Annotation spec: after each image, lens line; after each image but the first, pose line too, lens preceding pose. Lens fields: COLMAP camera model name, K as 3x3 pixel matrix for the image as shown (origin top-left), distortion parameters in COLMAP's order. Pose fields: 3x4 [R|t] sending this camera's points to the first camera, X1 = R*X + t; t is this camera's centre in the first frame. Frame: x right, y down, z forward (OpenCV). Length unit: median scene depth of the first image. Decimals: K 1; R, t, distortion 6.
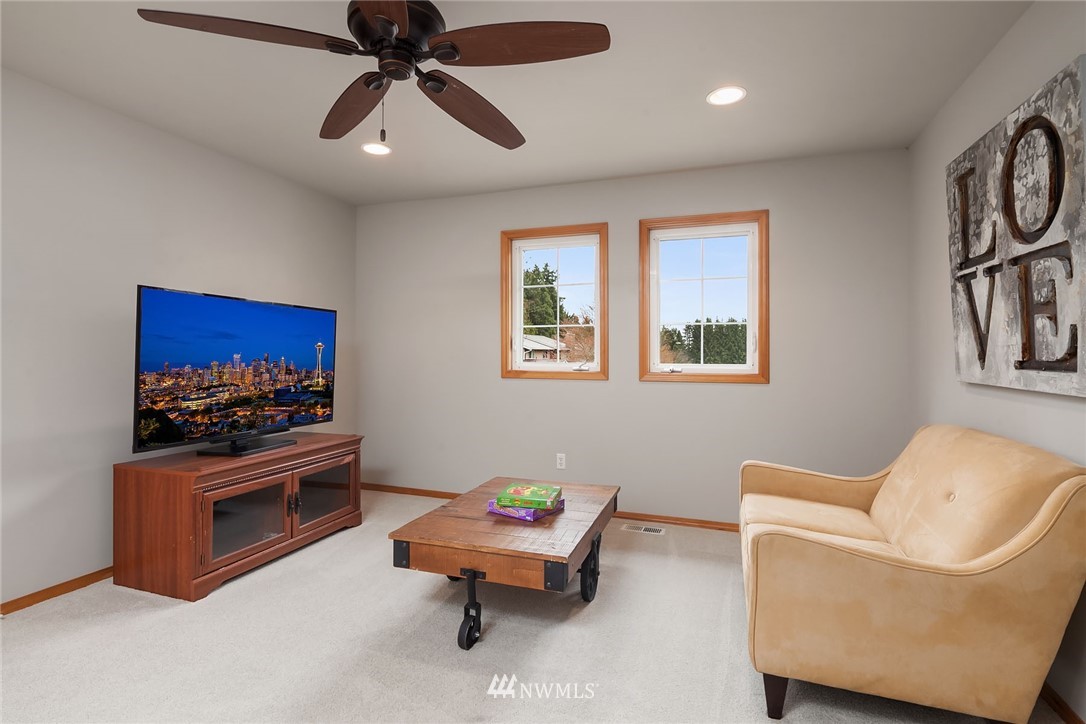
lens RADIAL K [[536.1, 0, 539.9], [0, 536.1, 354.7], [0, 0, 1]] dist [0.005484, -0.000419]
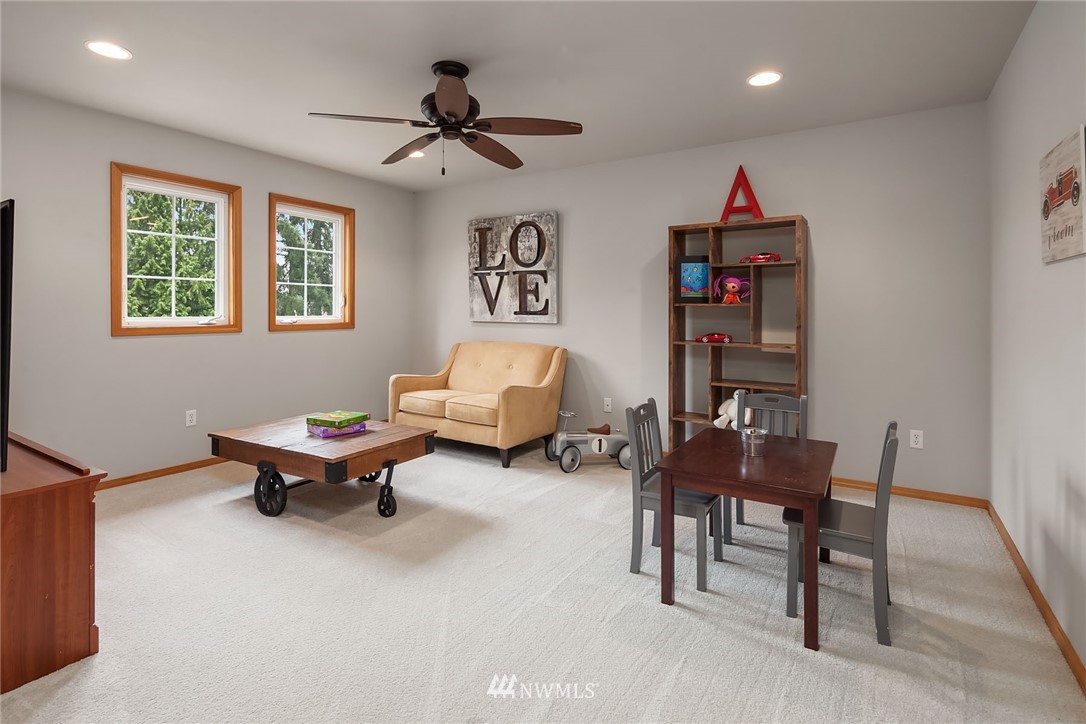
lens RADIAL K [[536.1, 0, 543.1], [0, 536.1, 310.8], [0, 0, 1]] dist [0.005484, -0.000419]
pose [[0.207621, -0.004898, 0.978197, -1.319763], [-0.002150, 0.999983, 0.005463, -0.004992], [-0.978207, -0.003237, 0.207607, 0.287245]]
